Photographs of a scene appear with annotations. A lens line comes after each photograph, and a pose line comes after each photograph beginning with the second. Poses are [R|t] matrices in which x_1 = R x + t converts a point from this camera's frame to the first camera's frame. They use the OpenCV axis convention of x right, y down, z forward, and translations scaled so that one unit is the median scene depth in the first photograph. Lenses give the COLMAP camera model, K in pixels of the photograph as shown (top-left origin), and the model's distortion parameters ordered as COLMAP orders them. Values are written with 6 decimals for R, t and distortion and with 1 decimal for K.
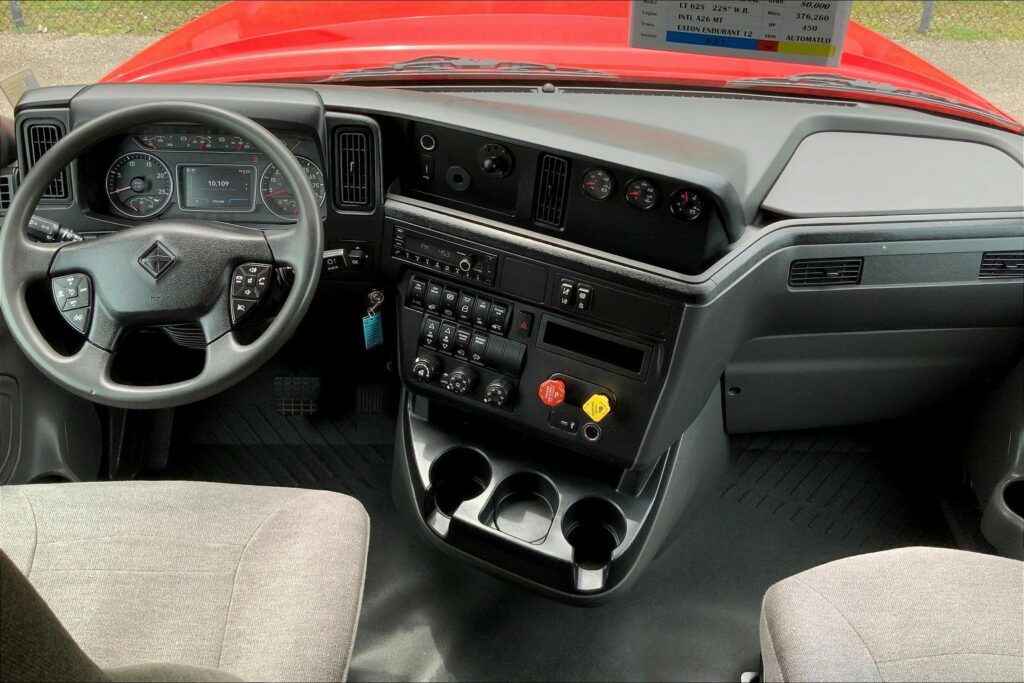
lens RADIAL K [[938.6, 0, 521.5], [0, 938.6, 250.2], [0, 0, 1]] dist [0.139522, -0.325713]
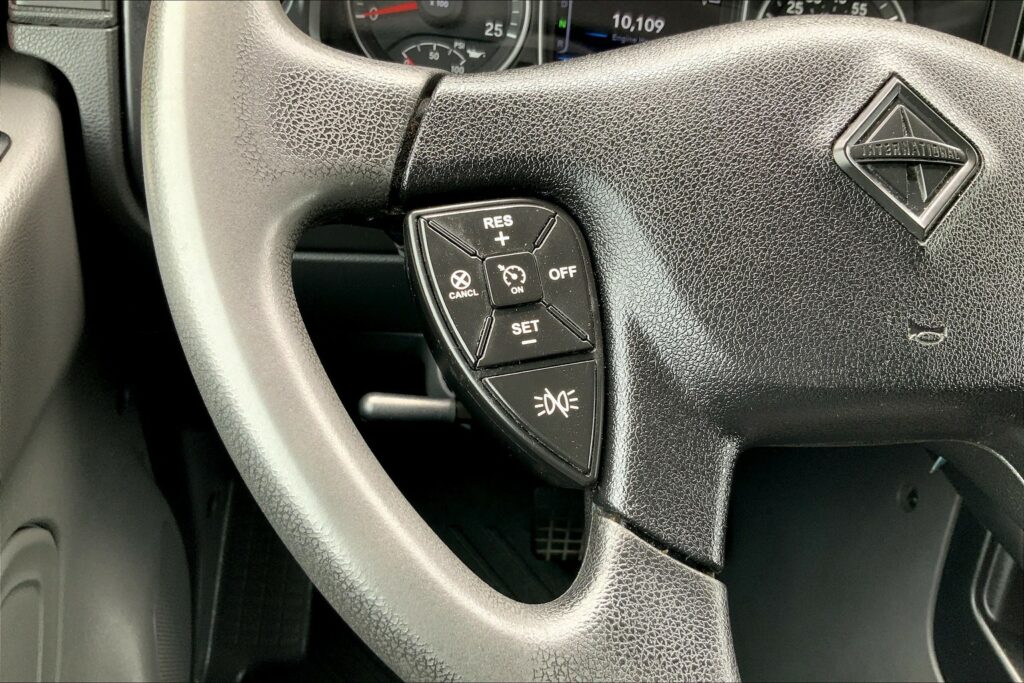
lens RADIAL K [[863.8, 0, 512.0], [0, 863.8, 341.5], [0, 0, 1]] dist [0.035720, -0.088312]
pose [[0.989417, 0.050354, 0.136083, -0.434008], [-0.058216, 0.996819, 0.054425, 0.041231], [-0.132910, -0.061771, 0.989201, 0.702525]]
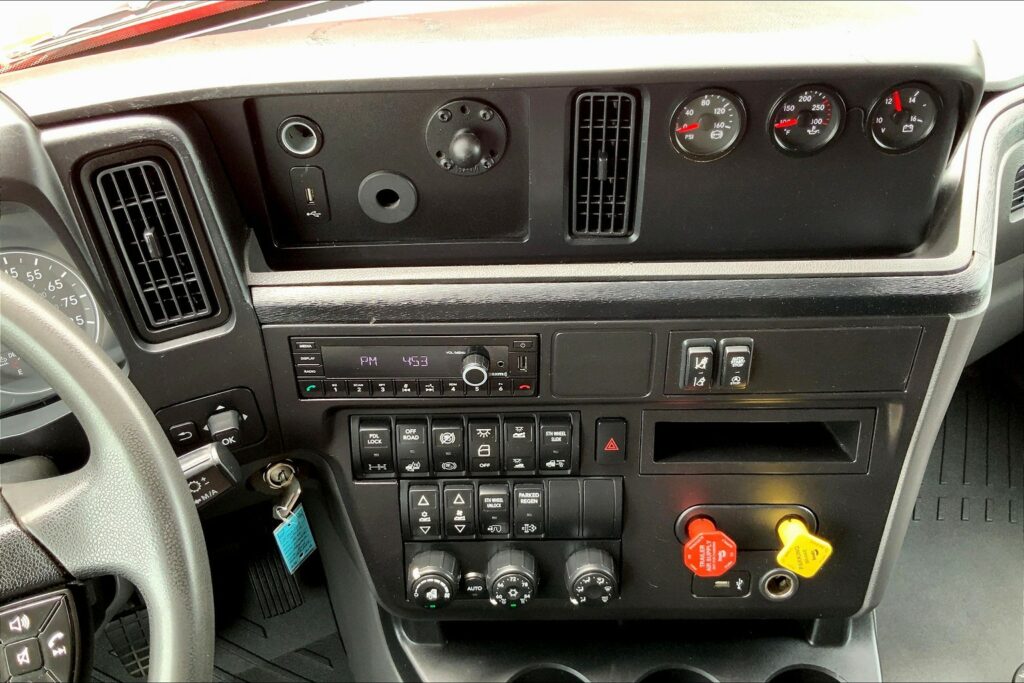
lens RADIAL K [[894.9, 0, 506.5], [0, 894.9, 334.9], [0, 0, 1]] dist [0.122411, -0.273767]
pose [[0.918841, -0.322311, 0.227697, -0.138631], [0.280846, 0.939429, 0.196467, -0.084698], [-0.277229, -0.116574, 0.953706, 0.563227]]
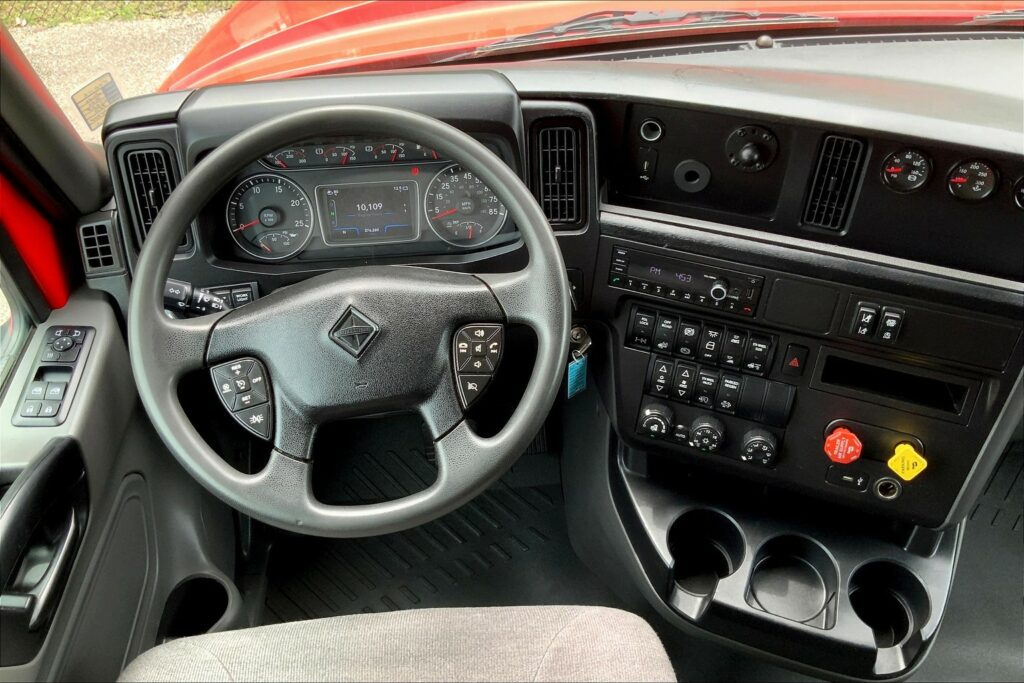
lens RADIAL K [[894.9, 0, 506.5], [0, 894.9, 334.9], [0, 0, 1]] dist [0.122411, -0.273767]
pose [[0.996566, -0.082356, 0.008638, -0.236669], [0.080309, 0.986653, 0.141655, -0.066018], [-0.020189, -0.140475, 0.989878, 0.272707]]
